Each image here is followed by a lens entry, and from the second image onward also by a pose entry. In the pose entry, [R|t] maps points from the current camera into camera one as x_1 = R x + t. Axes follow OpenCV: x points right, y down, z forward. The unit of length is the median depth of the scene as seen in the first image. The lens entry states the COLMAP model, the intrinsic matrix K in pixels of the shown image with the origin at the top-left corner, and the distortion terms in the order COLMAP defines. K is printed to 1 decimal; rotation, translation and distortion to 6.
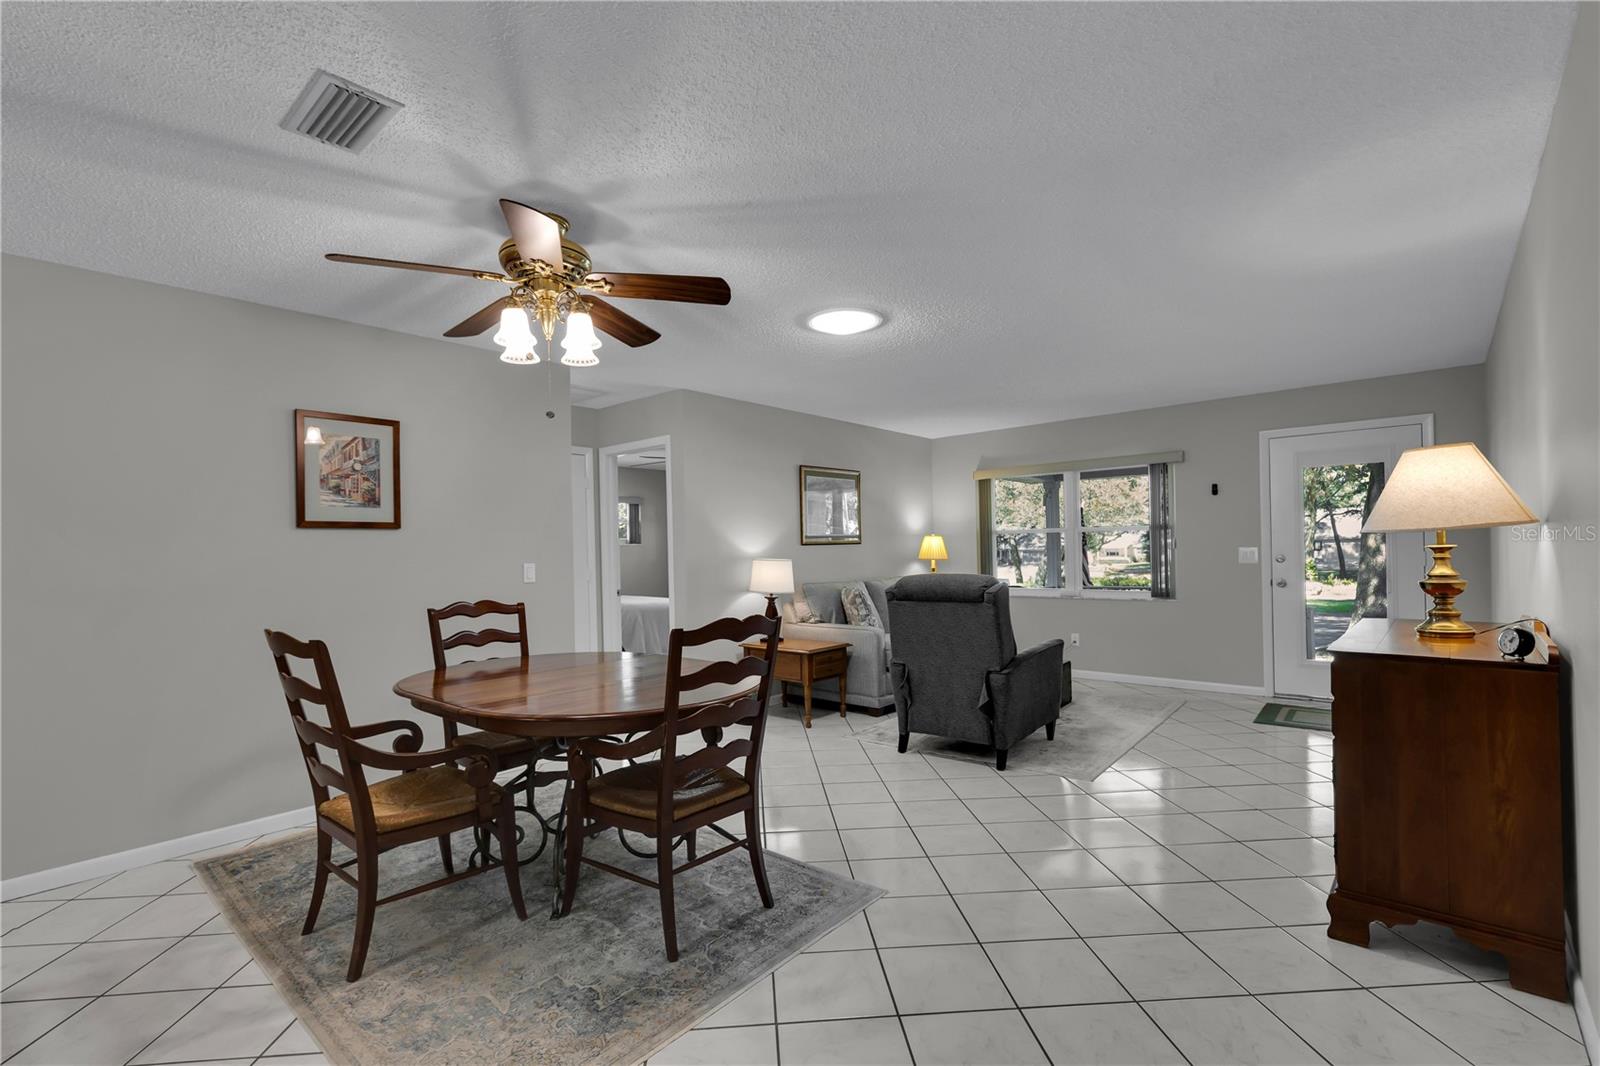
lens RADIAL K [[730.7, 0, 800.3], [0, 730.7, 540.0], [0, 0, 1]] dist [0.004603, 0.001408]
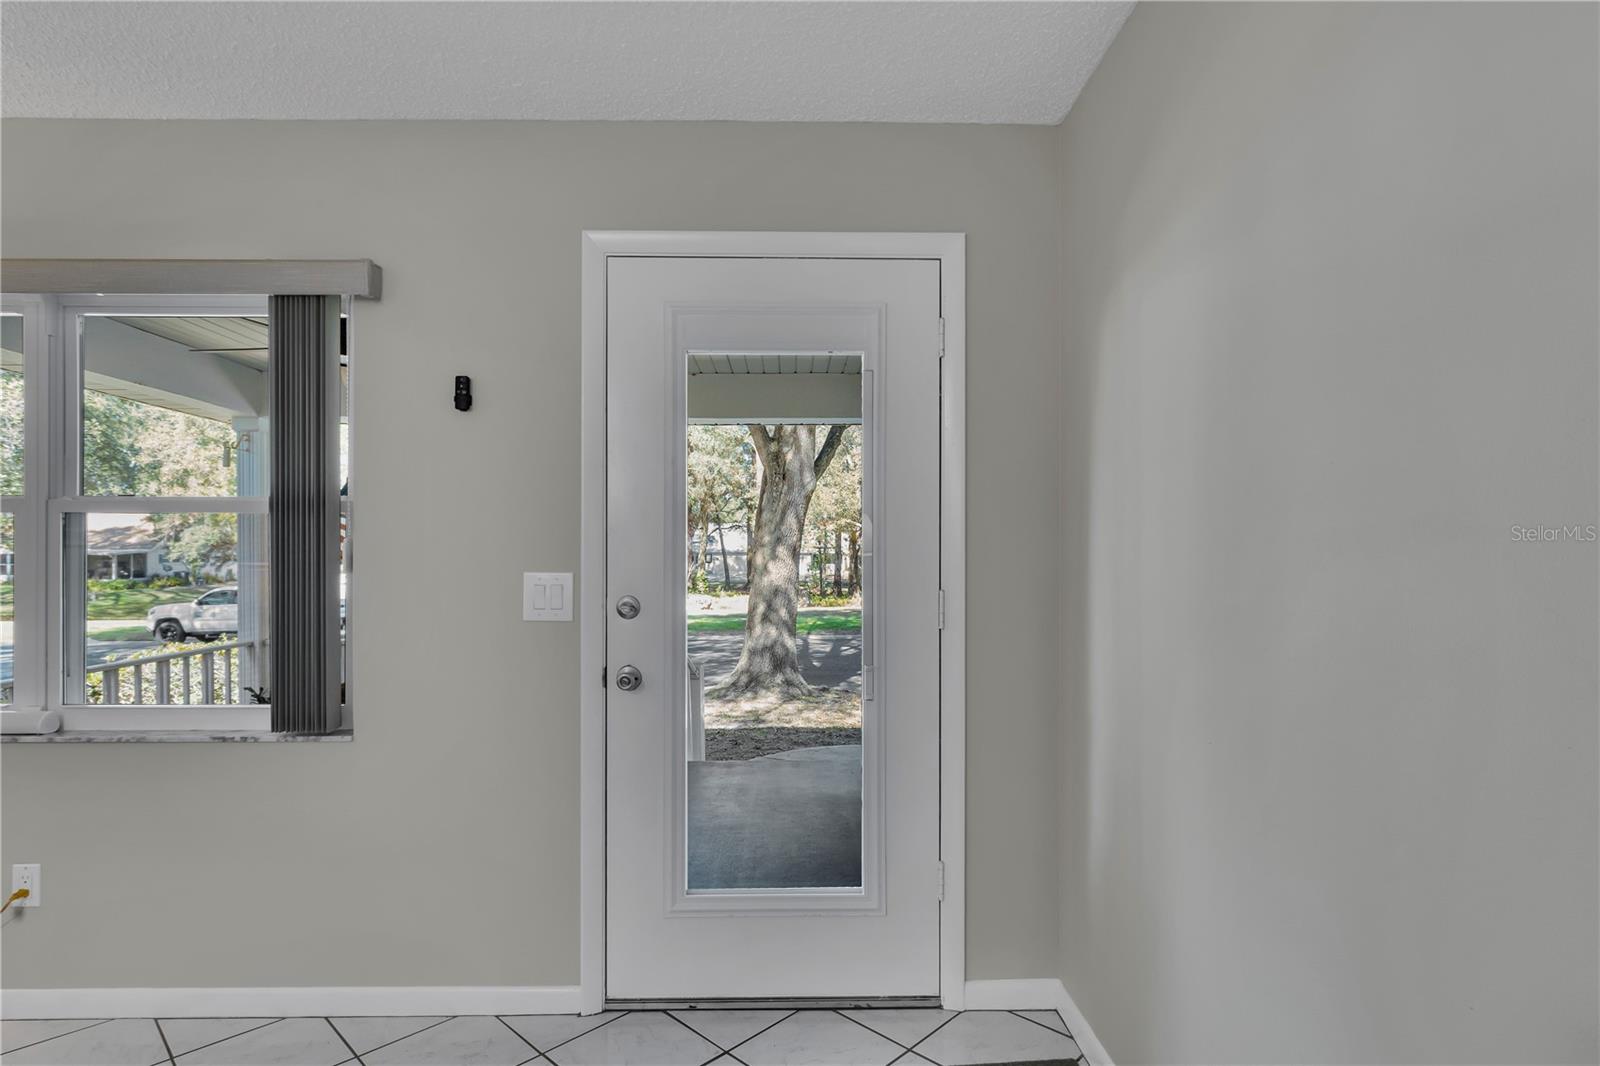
lens RADIAL K [[730.7, 0, 798.7], [0, 730.7, 543.1], [0, 0, 1]] dist [0.004603, 0.001408]
pose [[0.739108, 0.023995, 0.673160, 0.110983], [-0.018042, 0.999712, -0.015825, -0.000016], [-0.673345, -0.000449, 0.739328, 0.159287]]
